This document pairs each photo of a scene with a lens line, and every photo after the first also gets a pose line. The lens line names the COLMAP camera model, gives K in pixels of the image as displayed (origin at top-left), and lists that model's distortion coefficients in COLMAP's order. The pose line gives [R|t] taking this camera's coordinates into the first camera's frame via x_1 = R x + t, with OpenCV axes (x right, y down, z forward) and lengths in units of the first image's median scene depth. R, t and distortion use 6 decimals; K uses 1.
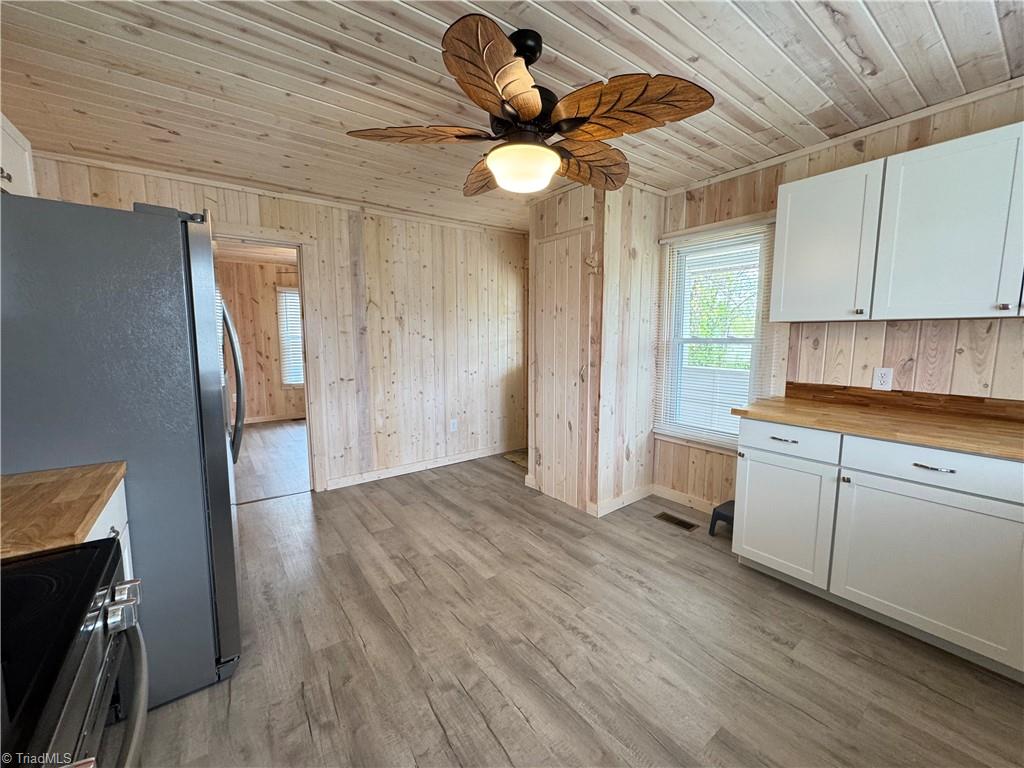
lens RADIAL K [[407.5, 0, 511.3], [0, 407.5, 381.7], [0, 0, 1]] dist [-0.000256, -0.000159]
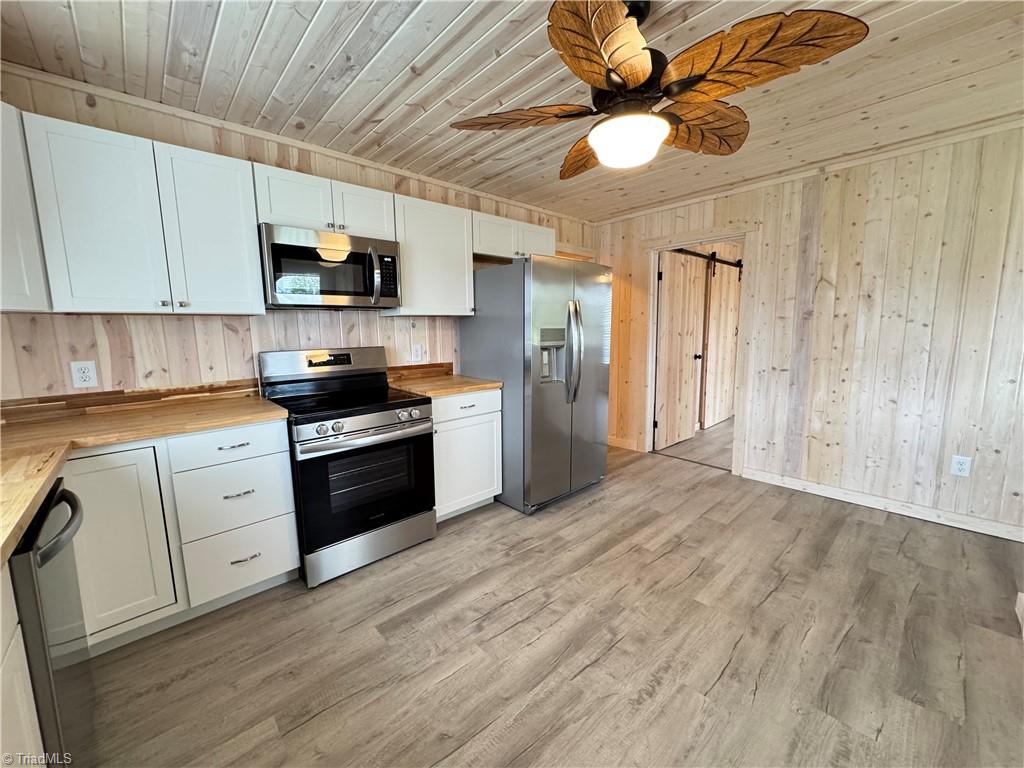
lens RADIAL K [[407.5, 0, 510.5], [0, 407.5, 381.5], [0, 0, 1]] dist [-0.000256, -0.000159]
pose [[0.105226, 0.128924, -0.986056, 0.576102], [-0.101240, 0.987798, 0.118348, -0.033427], [0.989282, 0.087375, 0.116995, 0.385119]]
